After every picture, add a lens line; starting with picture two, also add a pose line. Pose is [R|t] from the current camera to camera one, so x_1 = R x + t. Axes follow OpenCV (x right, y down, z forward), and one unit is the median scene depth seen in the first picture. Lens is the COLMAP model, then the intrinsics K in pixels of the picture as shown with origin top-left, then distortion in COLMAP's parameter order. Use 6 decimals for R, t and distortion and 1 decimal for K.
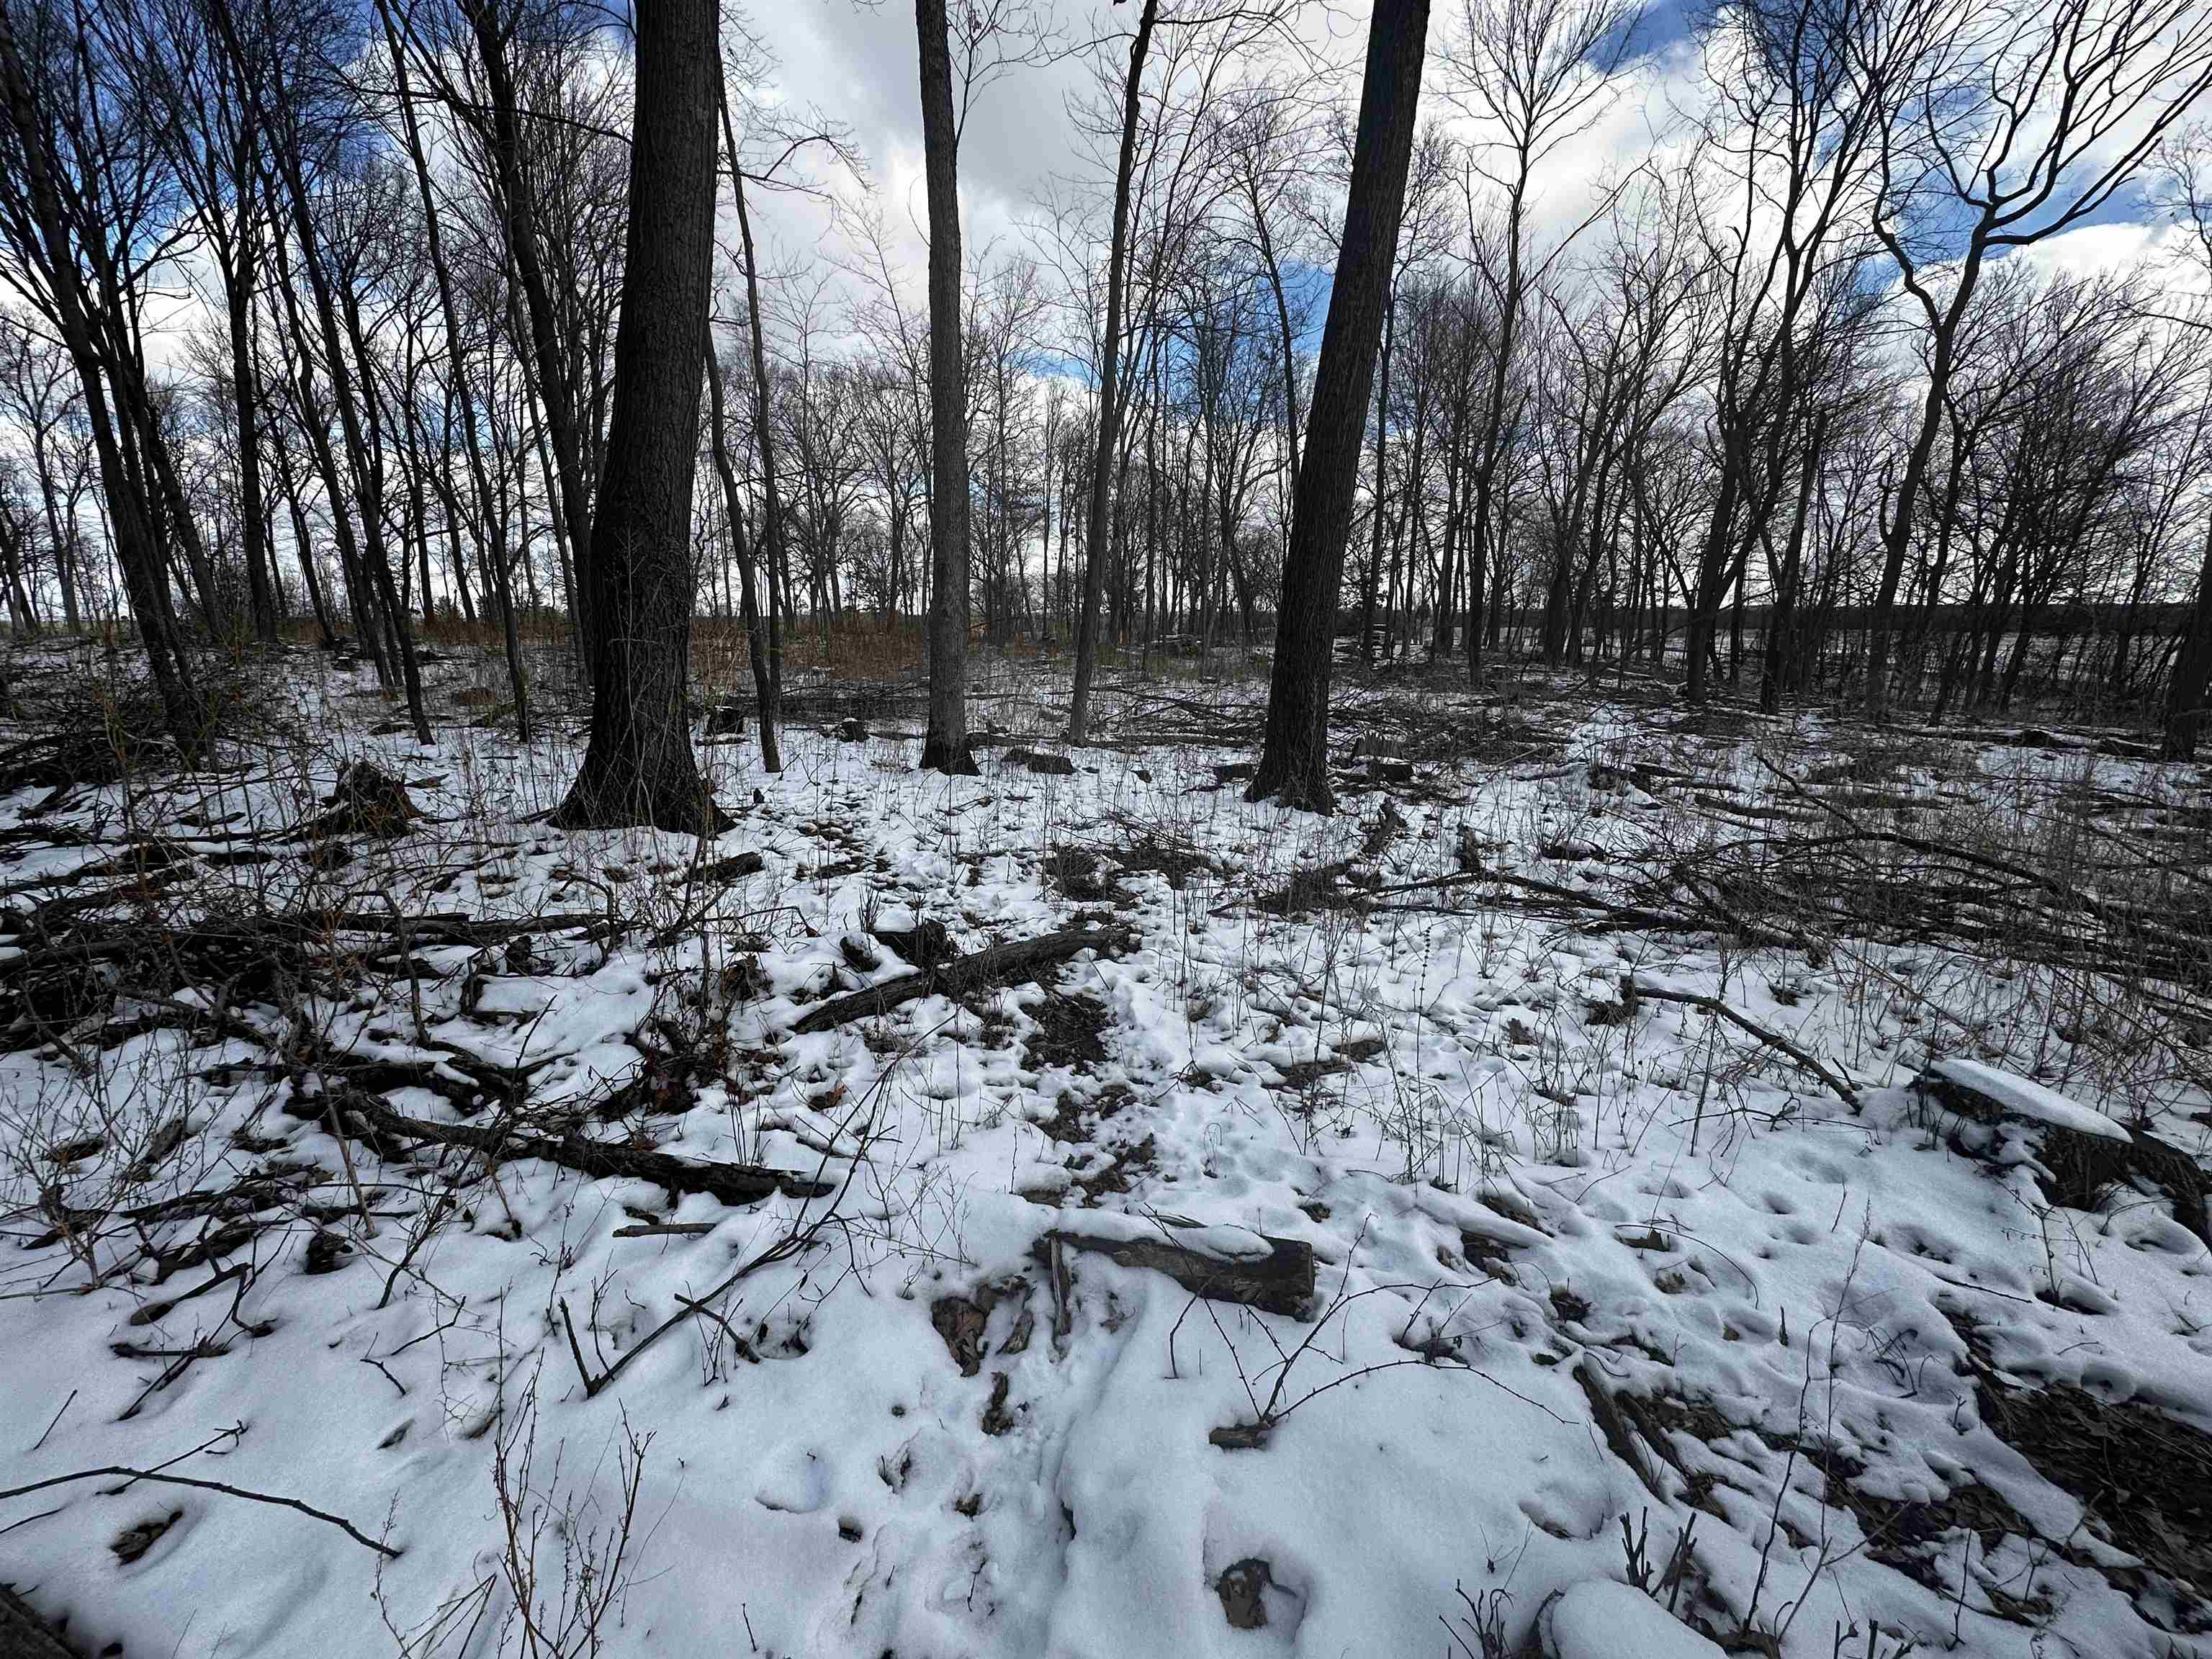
lens RADIAL K [[882.1, 0, 1102.1], [0, 882.1, 838.4], [0, 0, 1]] dist [0.000741, -0.000041]
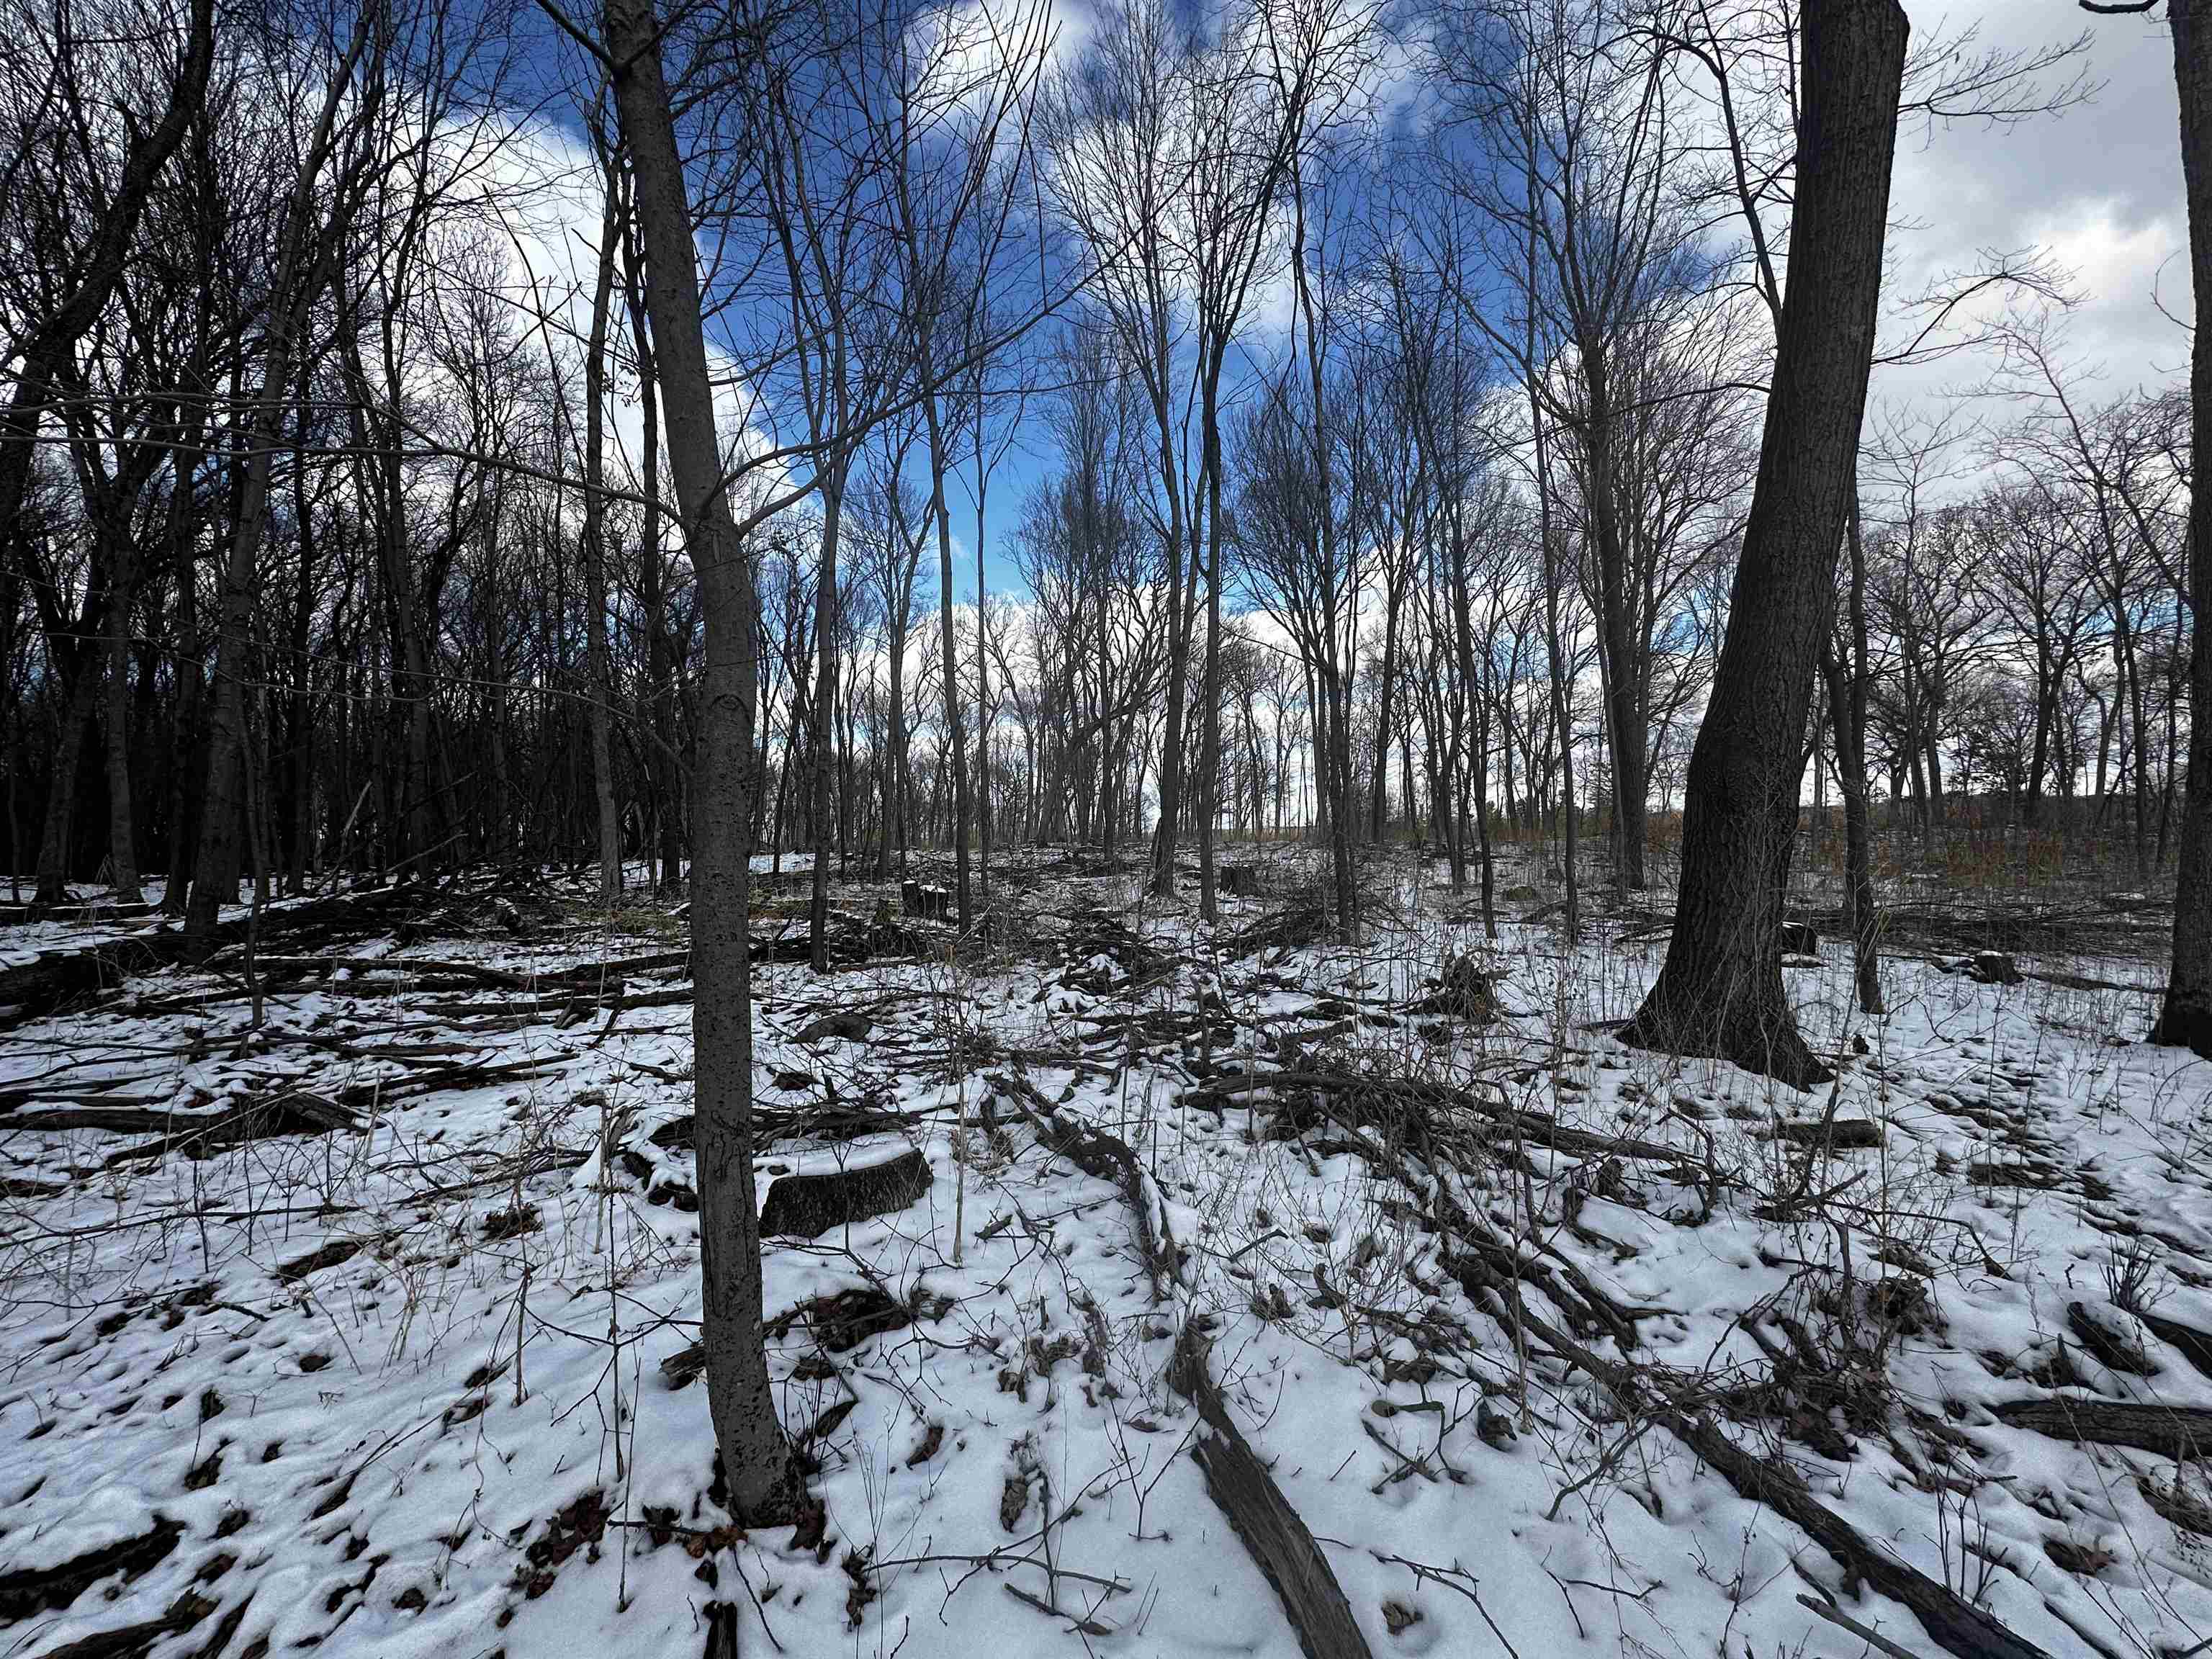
lens RADIAL K [[882.1, 0, 1105.1], [0, 882.1, 817.8], [0, 0, 1]] dist [0.000741, -0.000041]
pose [[0.508139, -0.027164, -0.860847, -0.070876], [-0.180551, 0.973934, -0.137308, -0.028637], [0.842138, 0.225198, 0.489990, -0.090029]]
